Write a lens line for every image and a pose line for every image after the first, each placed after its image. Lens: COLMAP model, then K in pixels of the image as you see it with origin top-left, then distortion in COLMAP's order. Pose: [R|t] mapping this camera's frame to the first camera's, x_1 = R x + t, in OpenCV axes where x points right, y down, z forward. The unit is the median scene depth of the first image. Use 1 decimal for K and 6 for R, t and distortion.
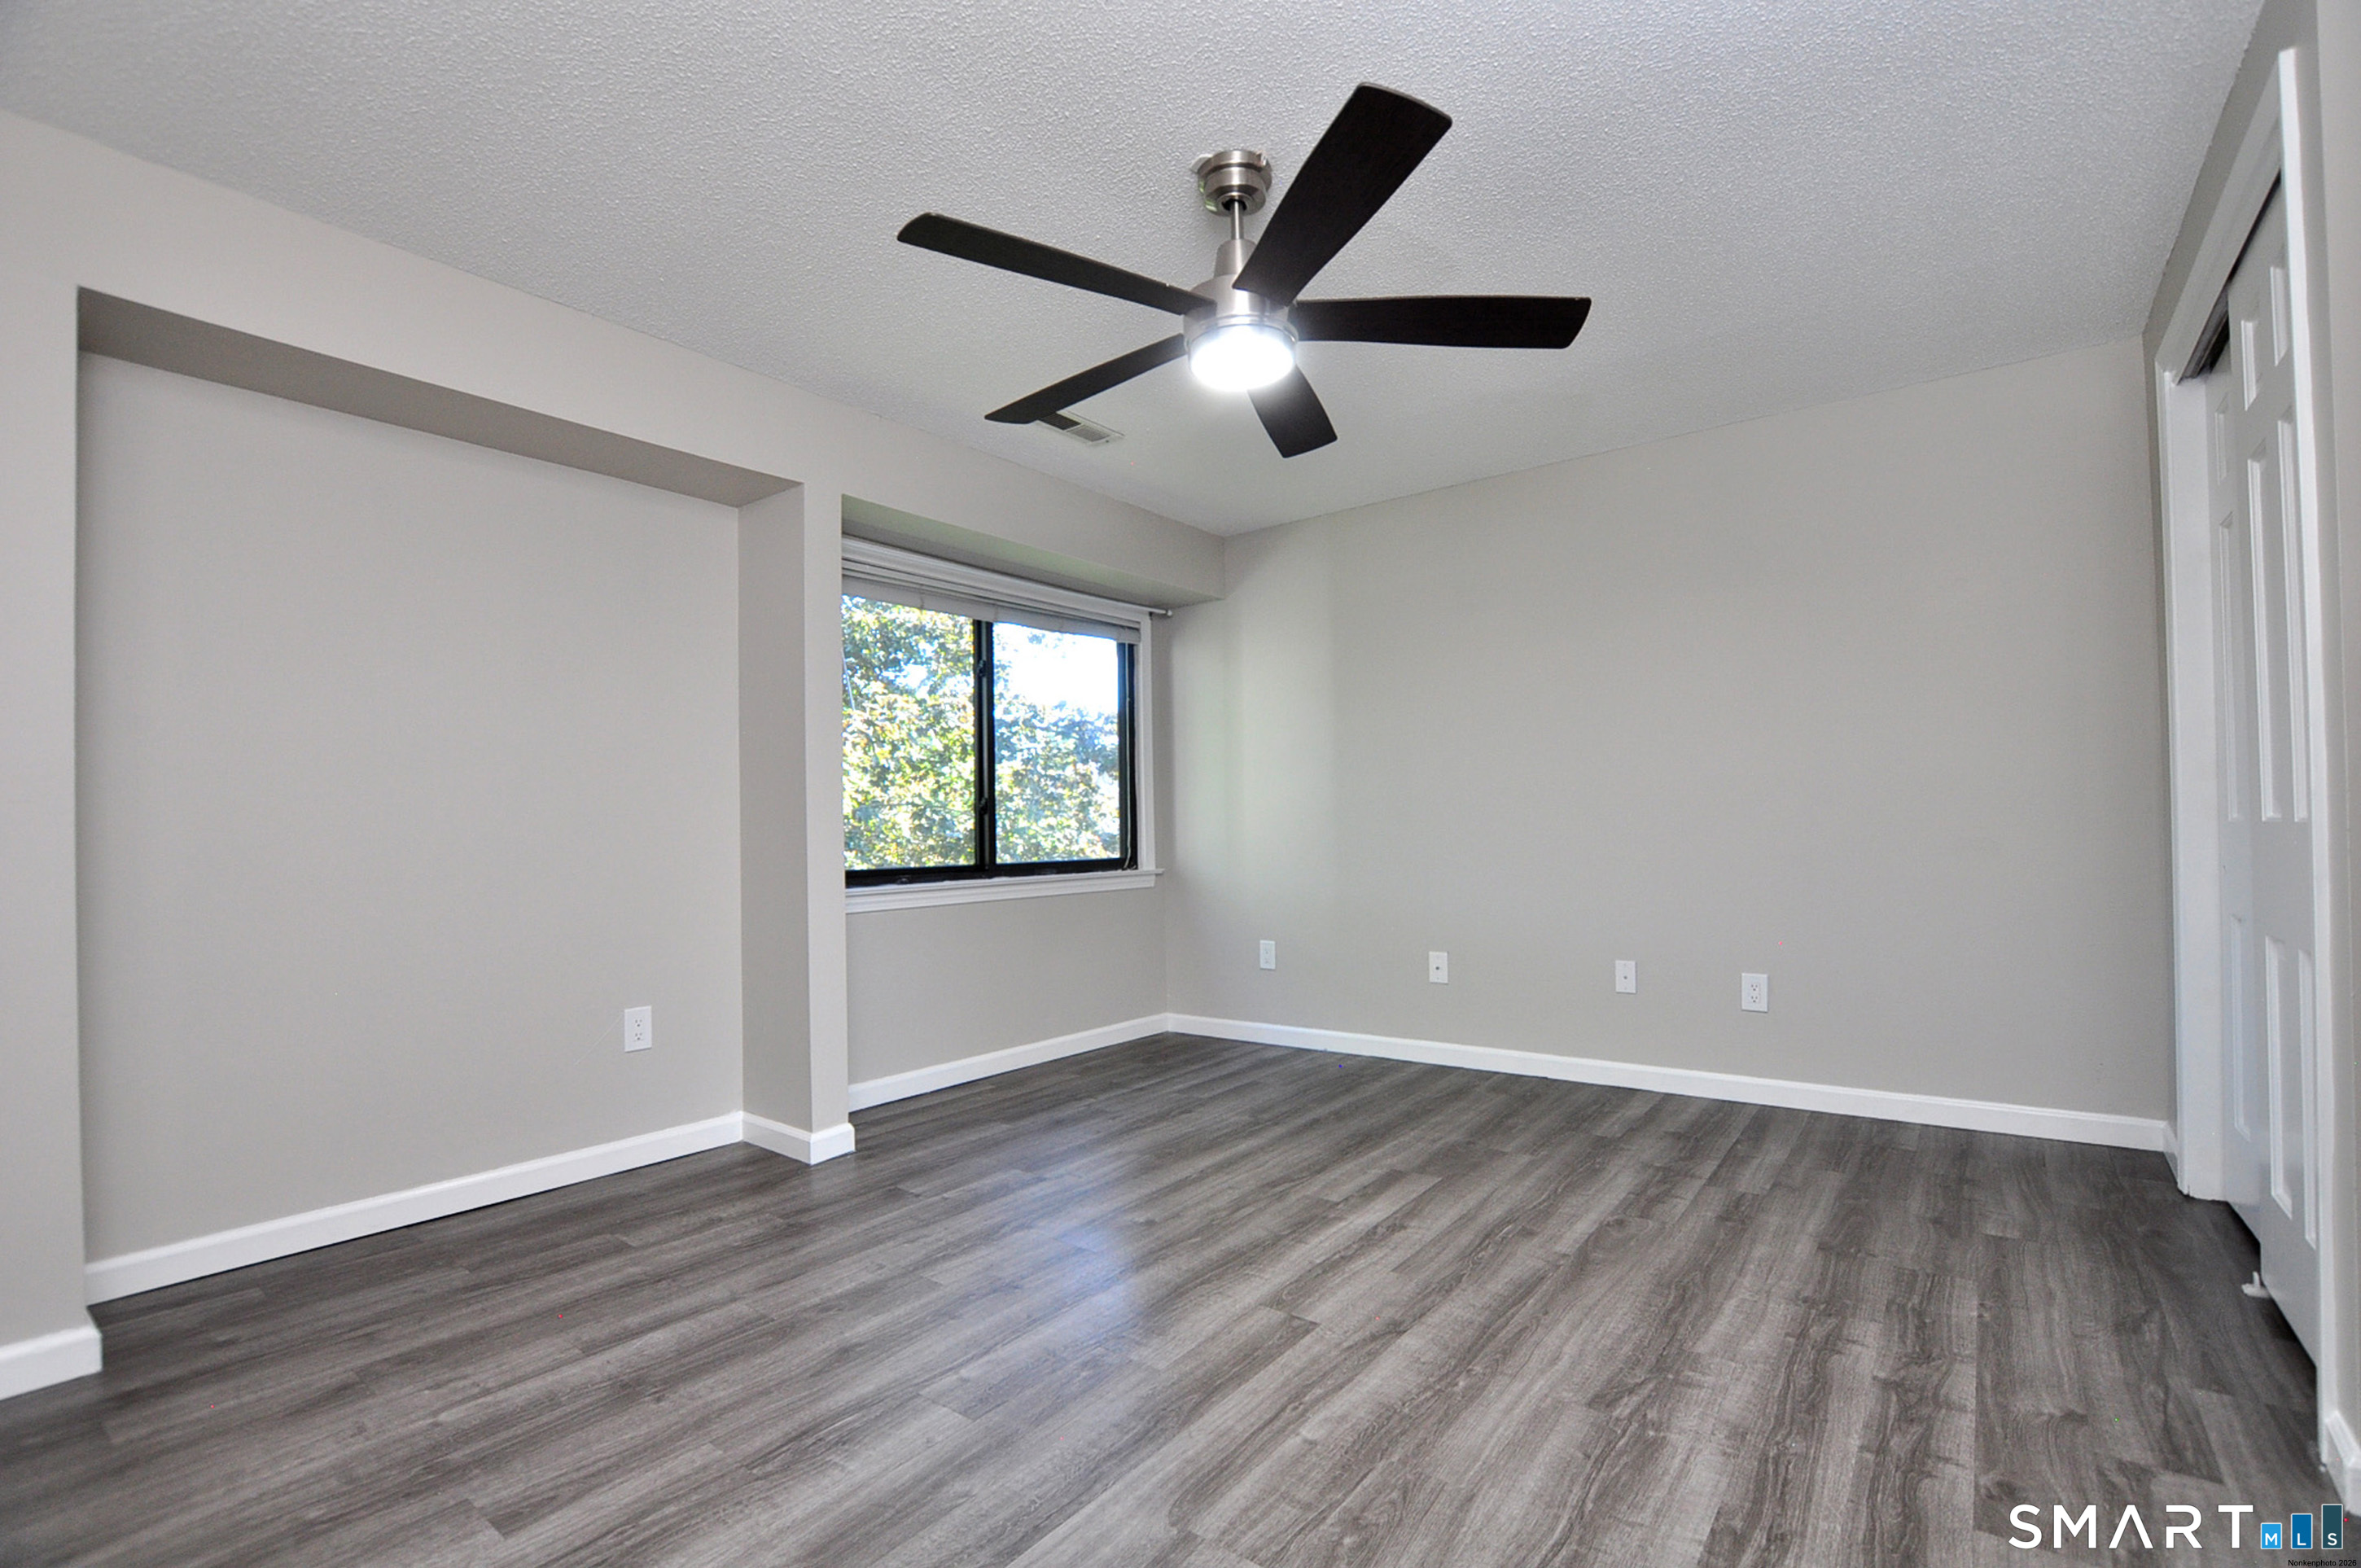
lens RADIAL K [[1022.0, 0, 1192.7], [0, 1022.0, 797.3], [0, 0, 1]] dist [-0.027933, 0.000127]
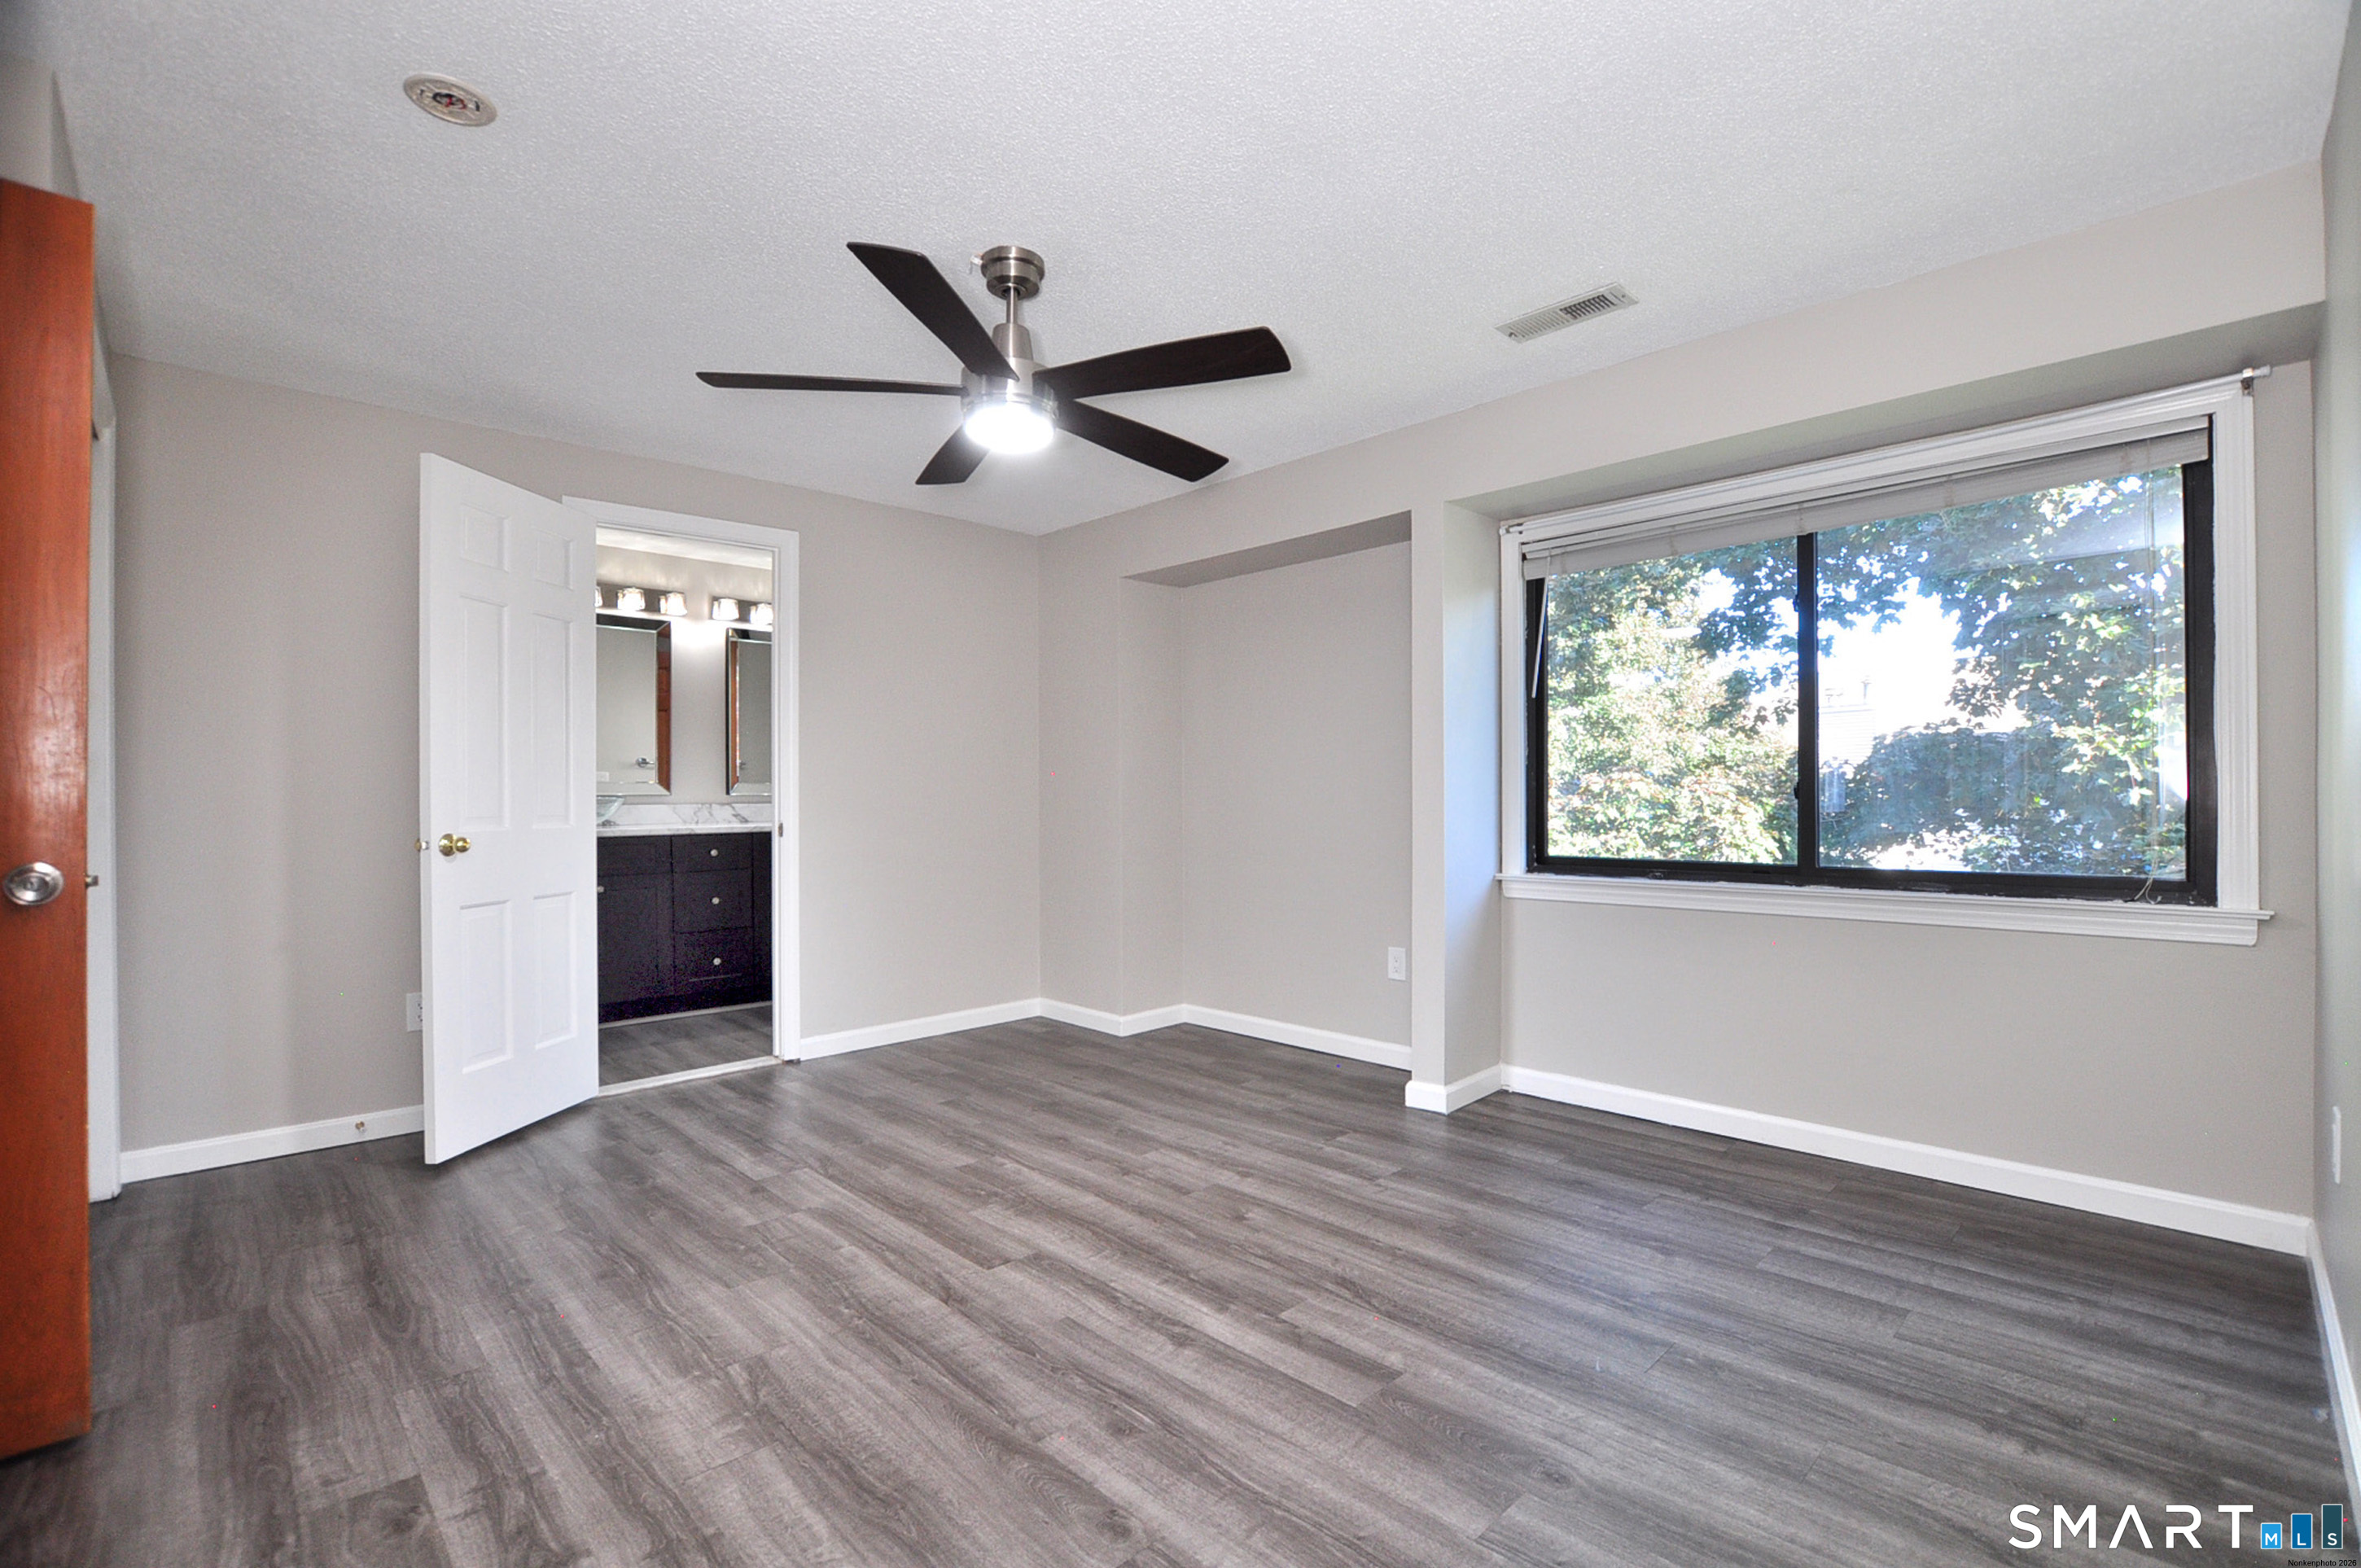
lens RADIAL K [[1022.0, 0, 1192.7], [0, 1022.0, 797.3], [0, 0, 1]] dist [-0.027933, 0.000127]
pose [[-0.125178, 0.012944, -0.992050, 1.104125], [0.033992, 0.999384, 0.008751, -0.011100], [0.991552, -0.032626, -0.125541, 1.257465]]
